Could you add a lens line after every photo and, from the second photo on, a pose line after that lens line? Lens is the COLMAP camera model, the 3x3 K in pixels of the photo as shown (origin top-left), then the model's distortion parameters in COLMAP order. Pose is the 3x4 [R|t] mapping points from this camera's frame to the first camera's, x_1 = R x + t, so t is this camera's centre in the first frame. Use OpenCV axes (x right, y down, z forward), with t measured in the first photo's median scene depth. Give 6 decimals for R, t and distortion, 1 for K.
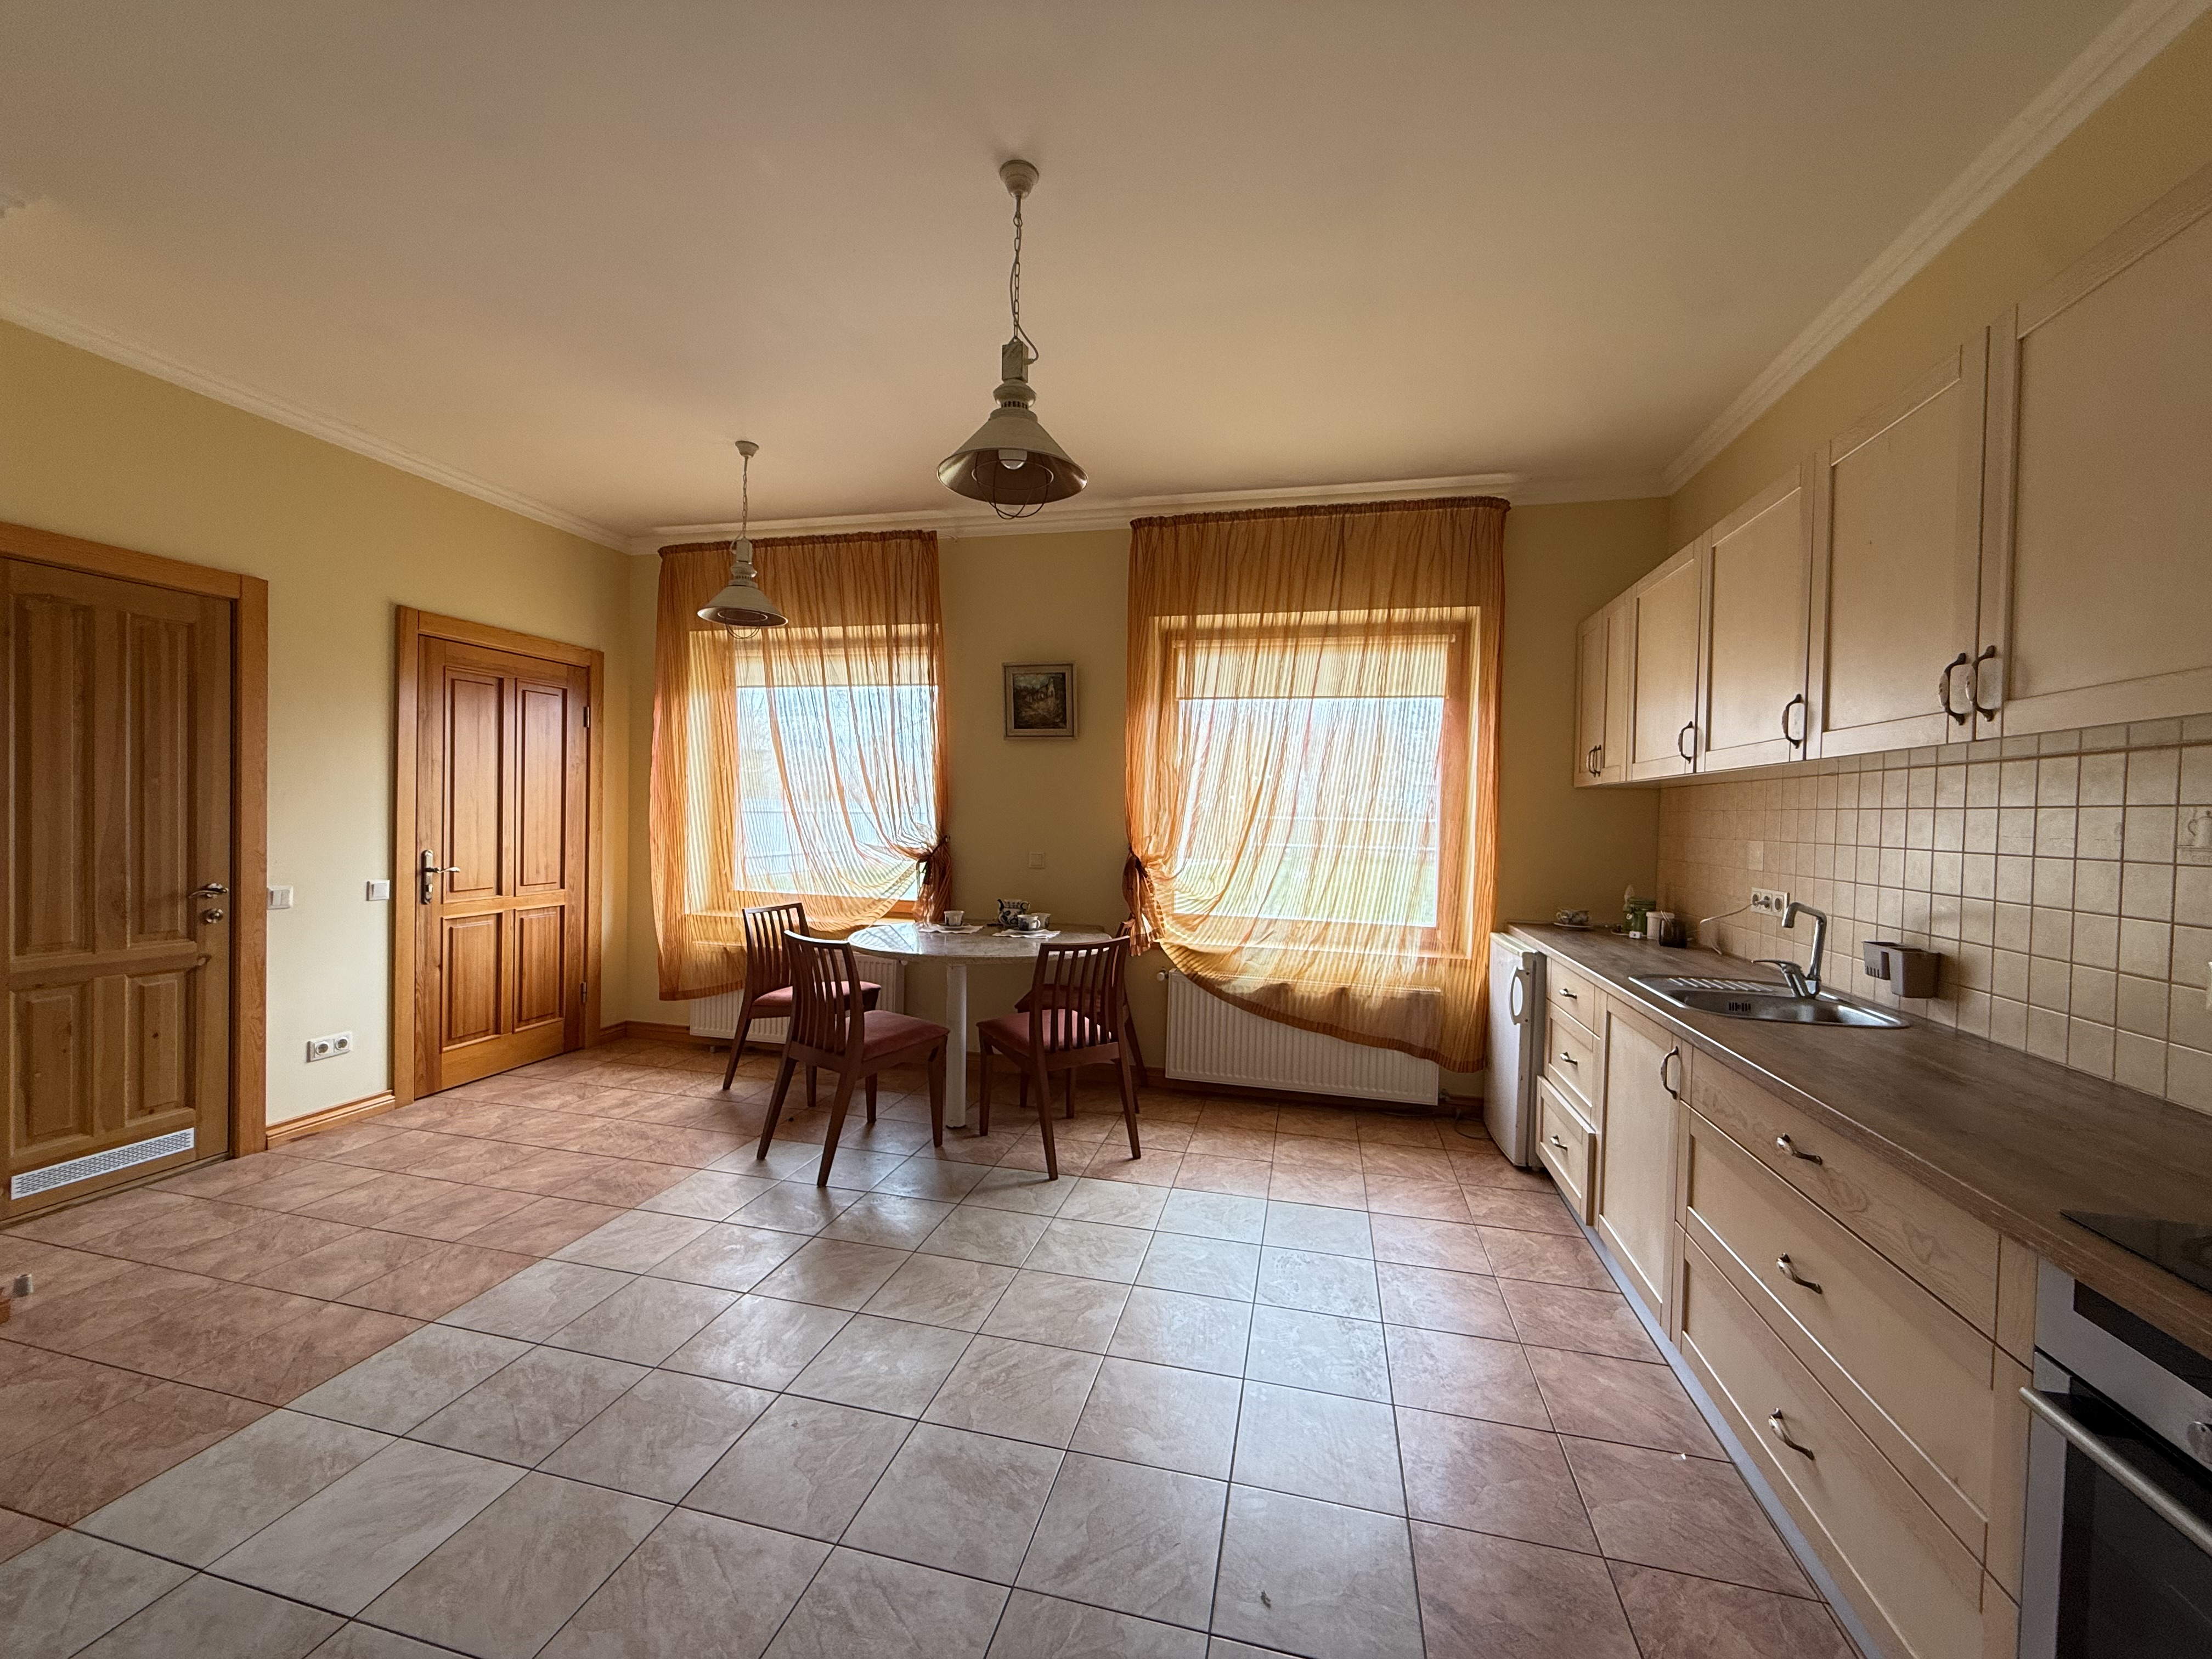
lens RADIAL K [[880.4, 0, 1100.9], [0, 880.4, 828.9], [0, 0, 1]] dist [-0.000891, 0.000323]
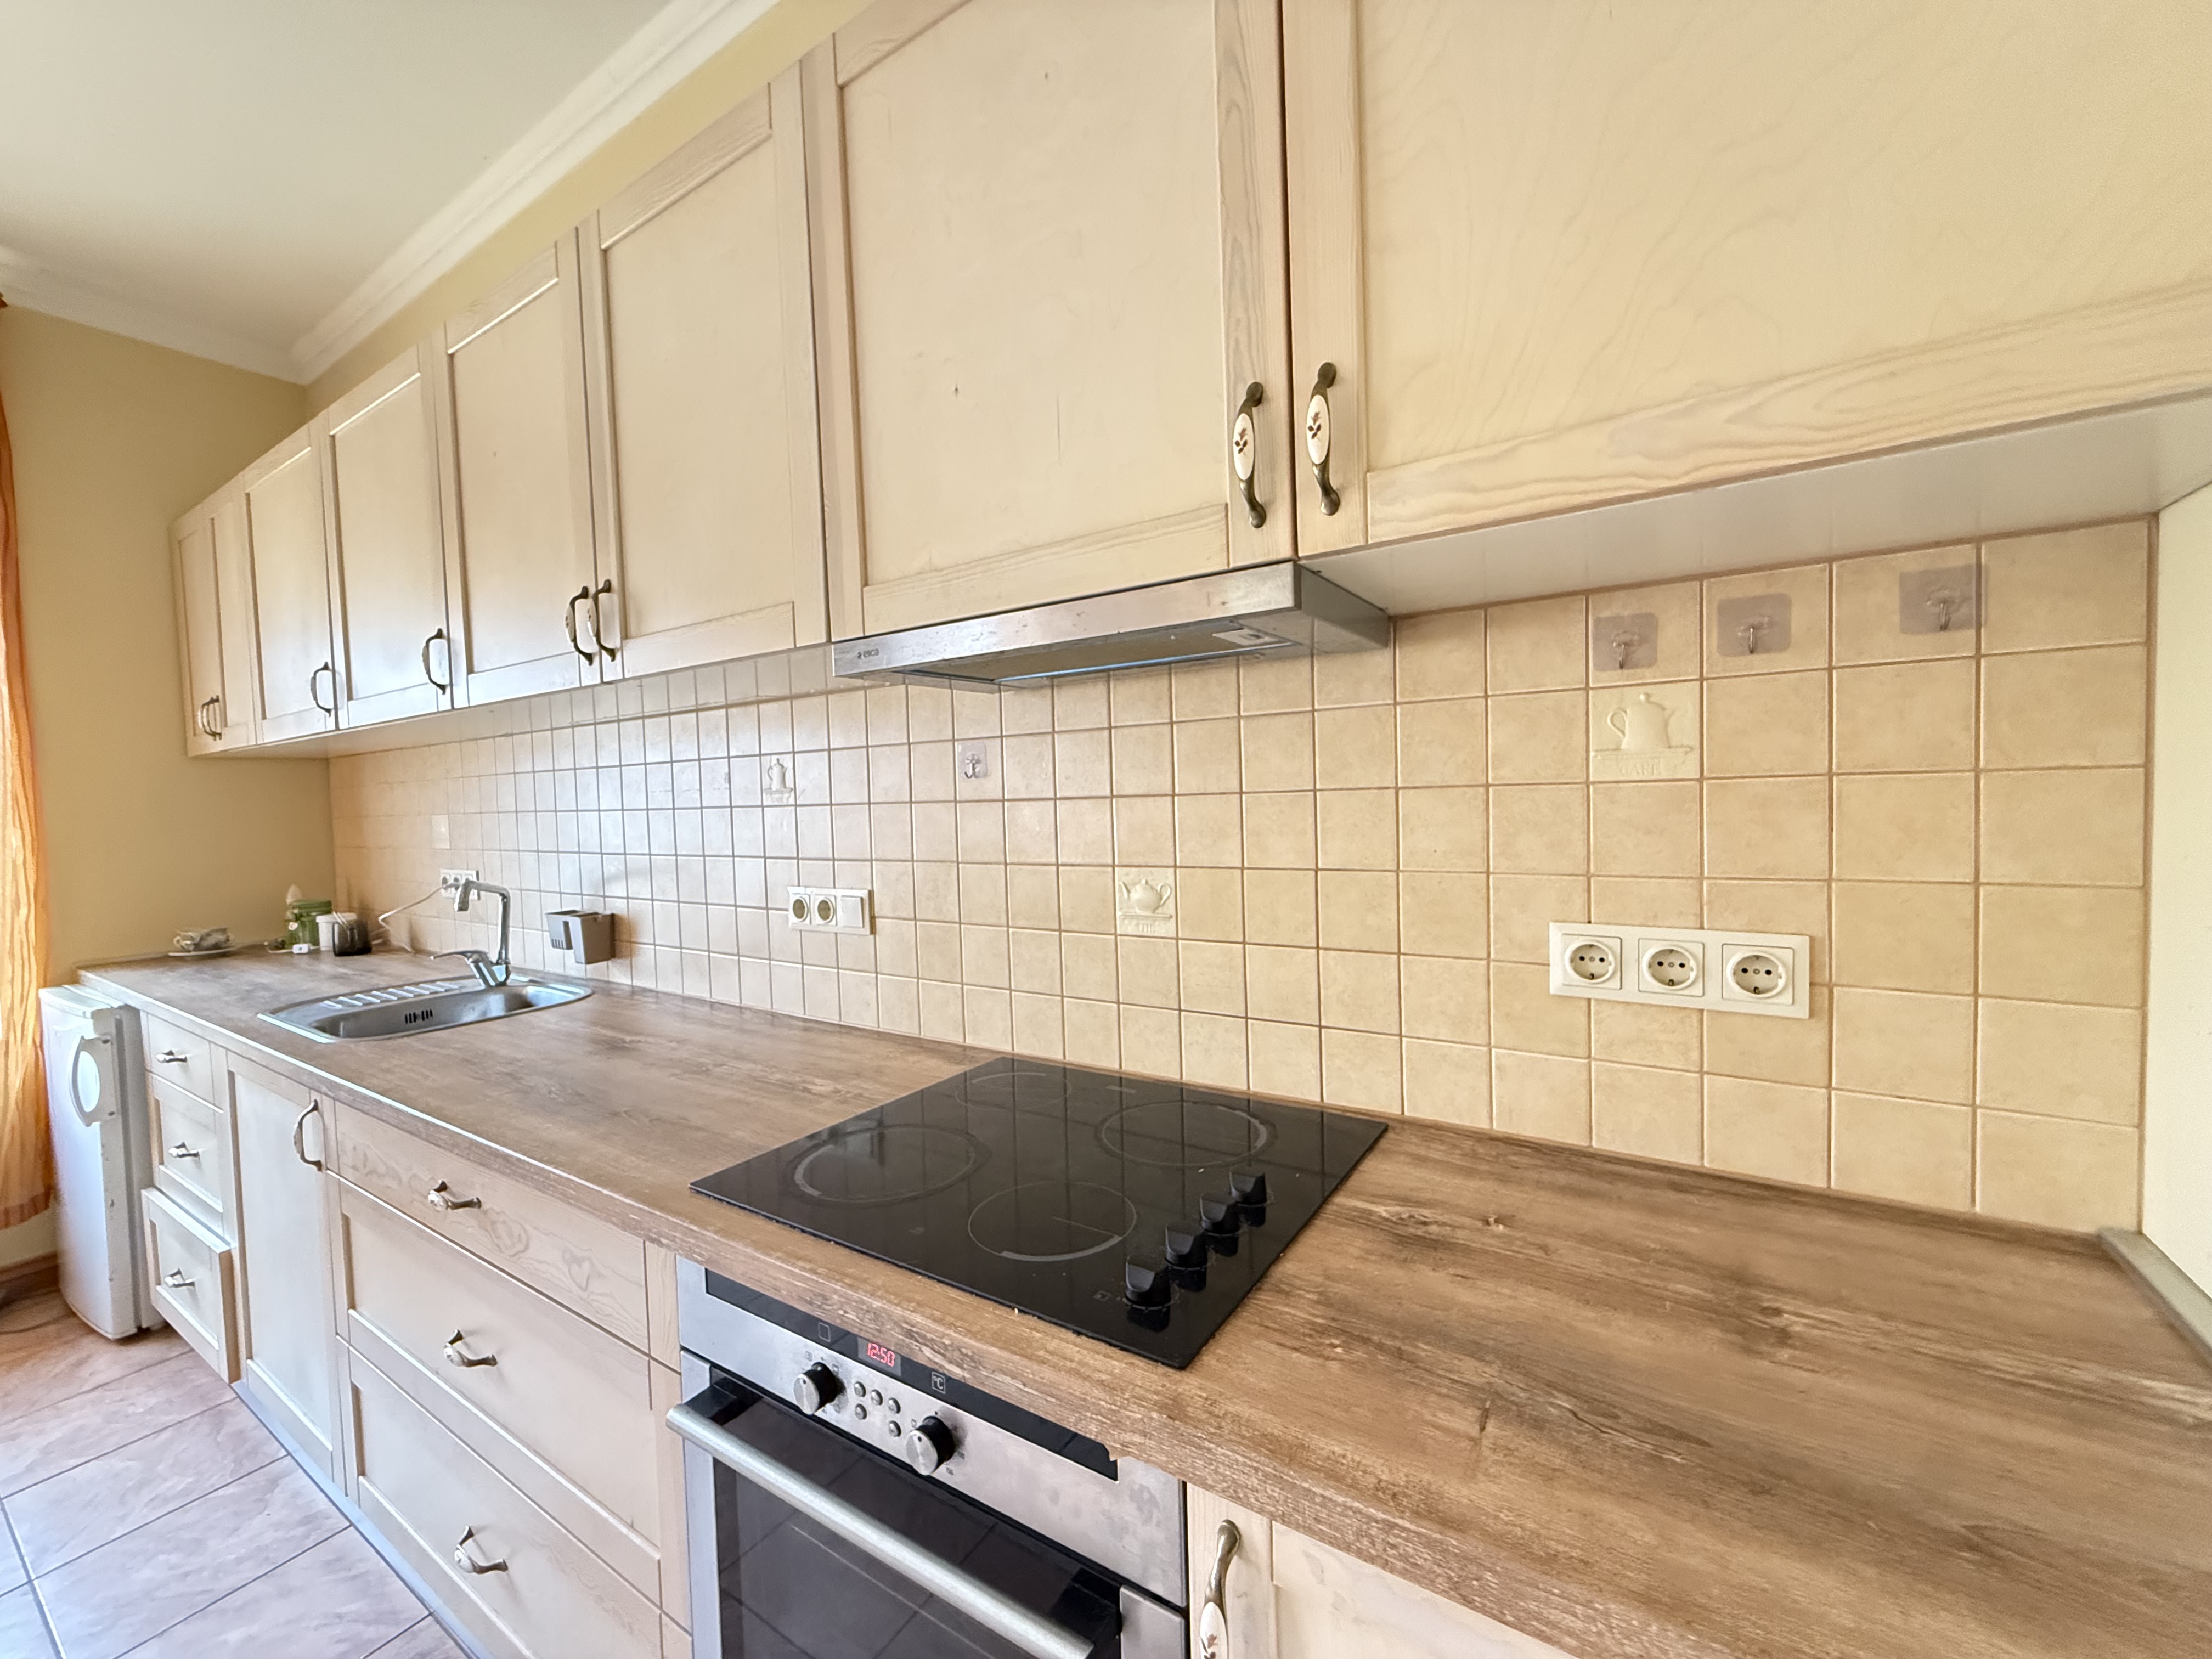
lens RADIAL K [[880.8, 0, 1102.0], [0, 880.8, 829.8], [0, 0, 1]] dist [-0.001188, 0.000310]
pose [[0.329140, -0.069608, 0.941712, 0.168973], [0.054775, 0.997008, 0.054550, 0.019138], [-0.942691, 0.033627, 0.331967, 0.121214]]
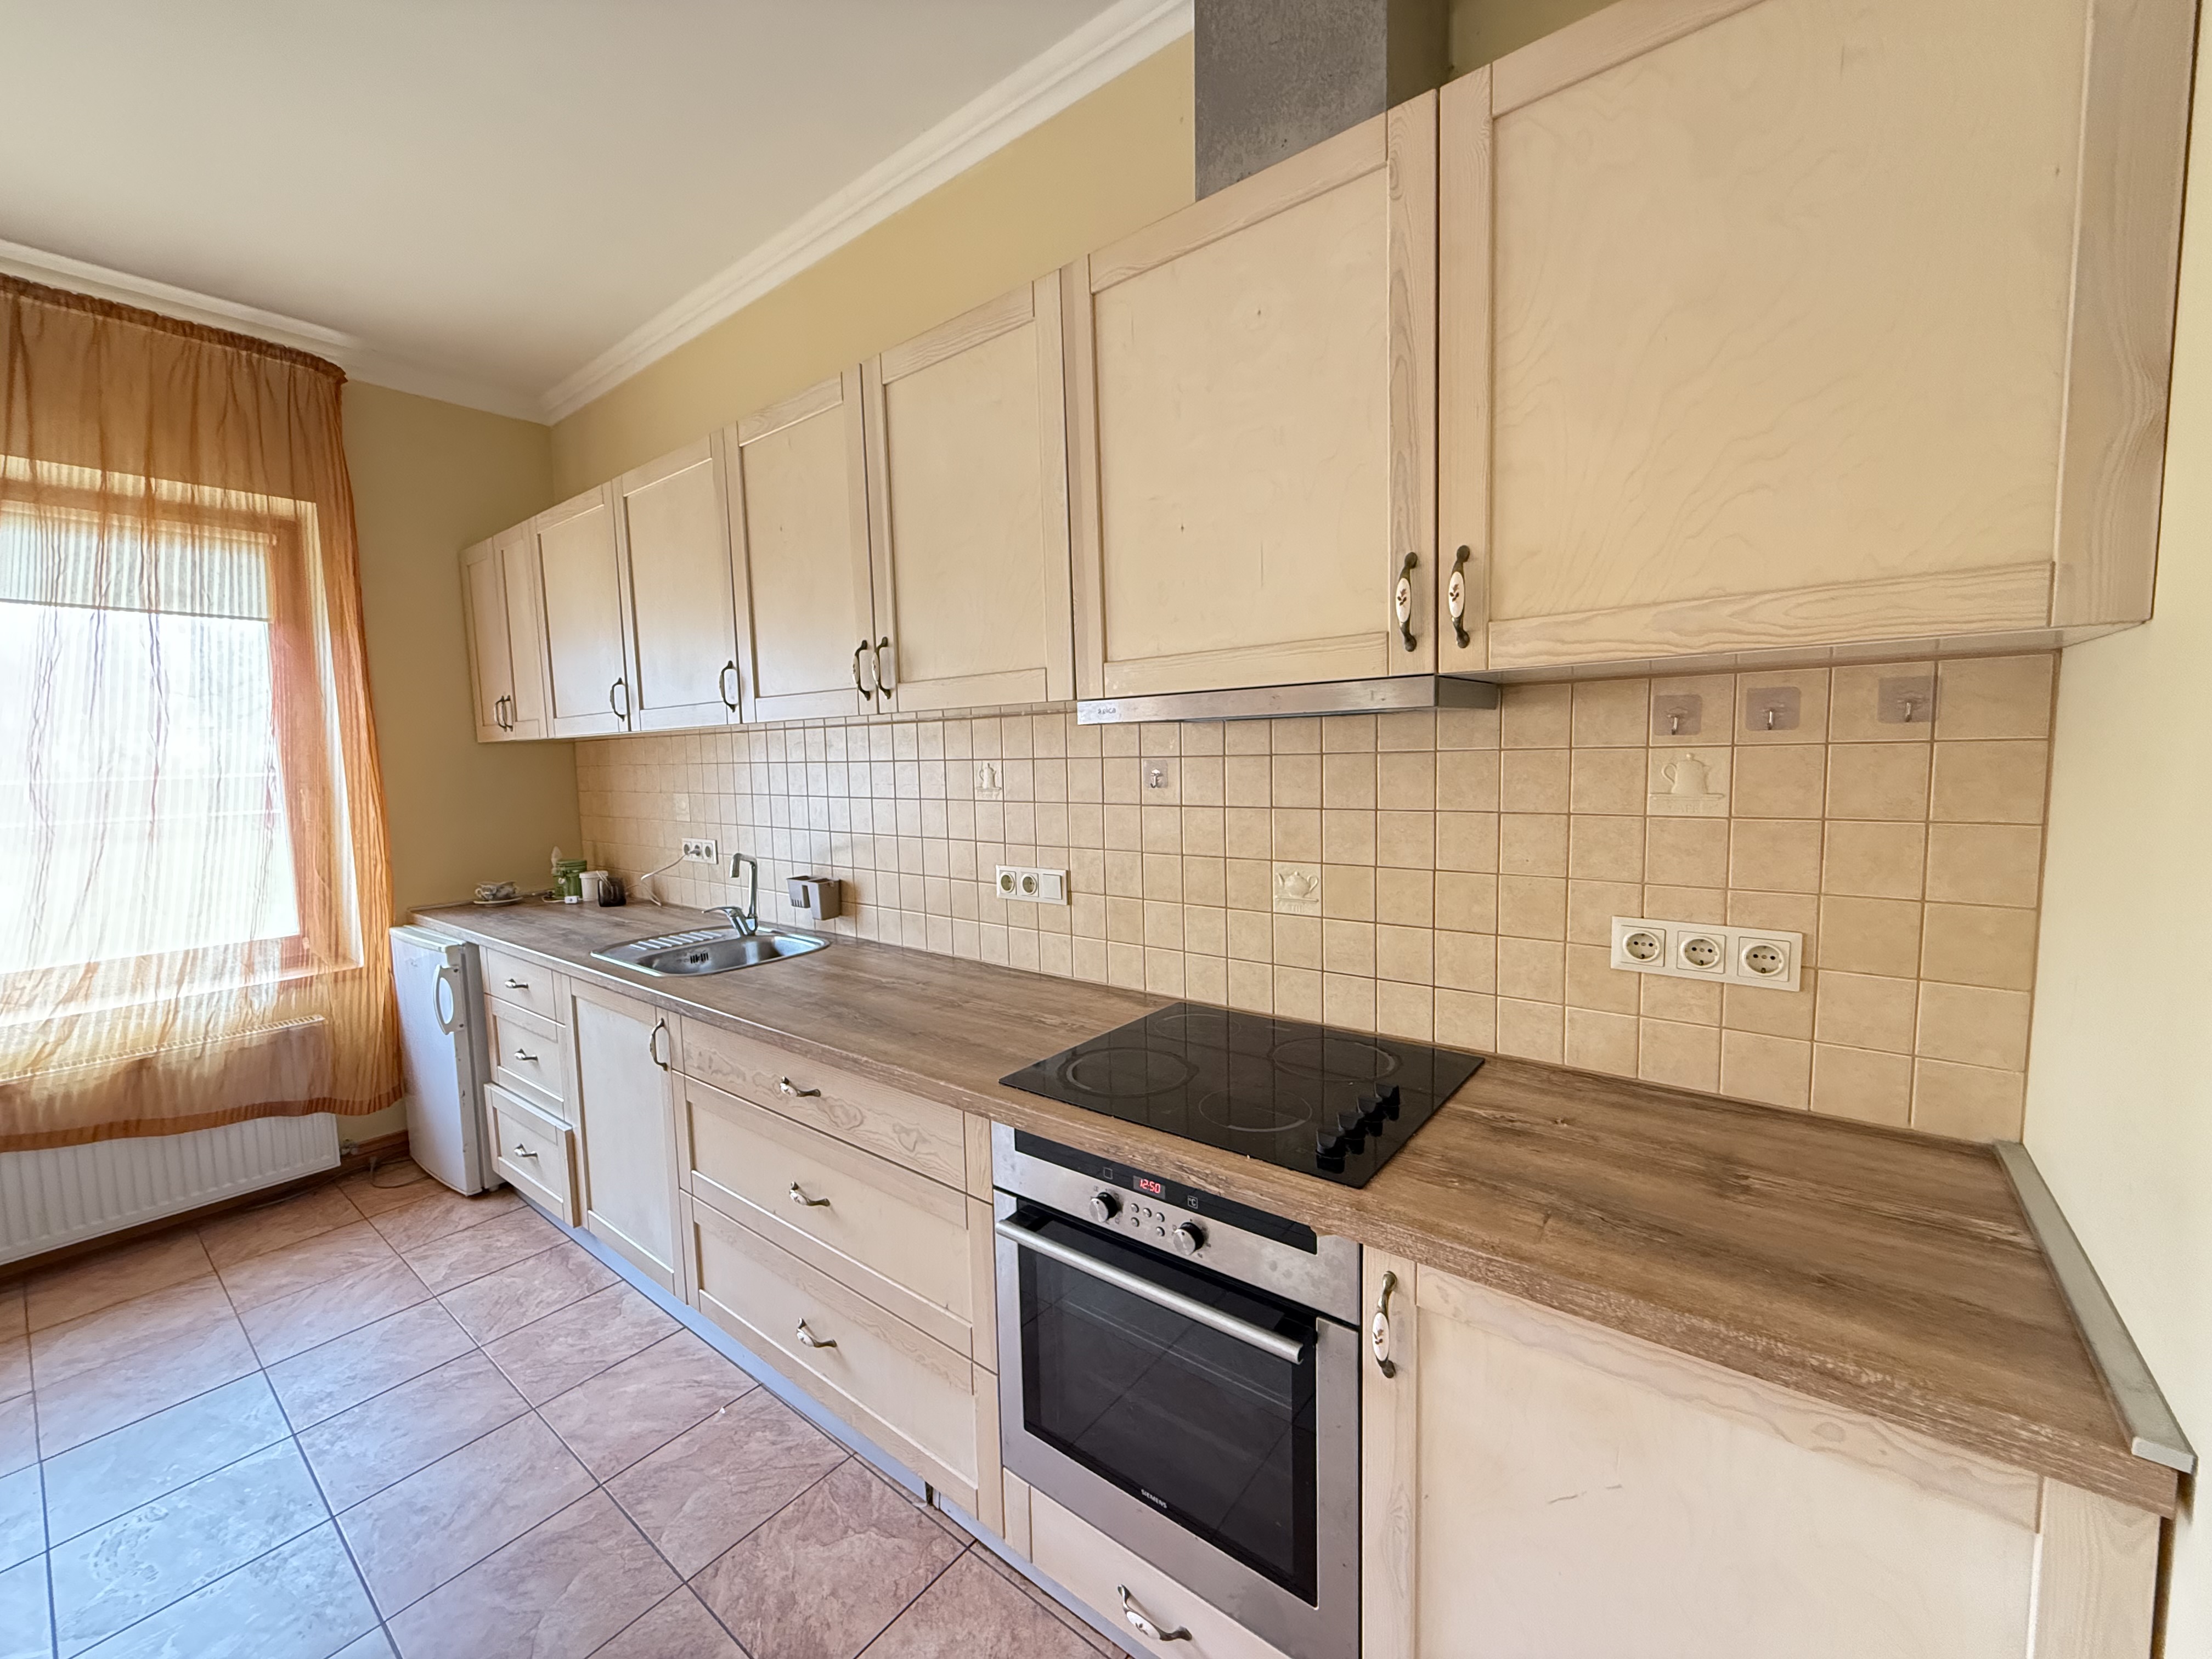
lens RADIAL K [[880.4, 0, 1100.9], [0, 880.4, 828.9], [0, 0, 1]] dist [-0.000891, 0.000323]
pose [[0.411997, -0.114949, 0.903906, -0.002789], [0.051461, 0.993363, 0.102870, -0.030644], [-0.909731, 0.004134, 0.415178, 0.125630]]
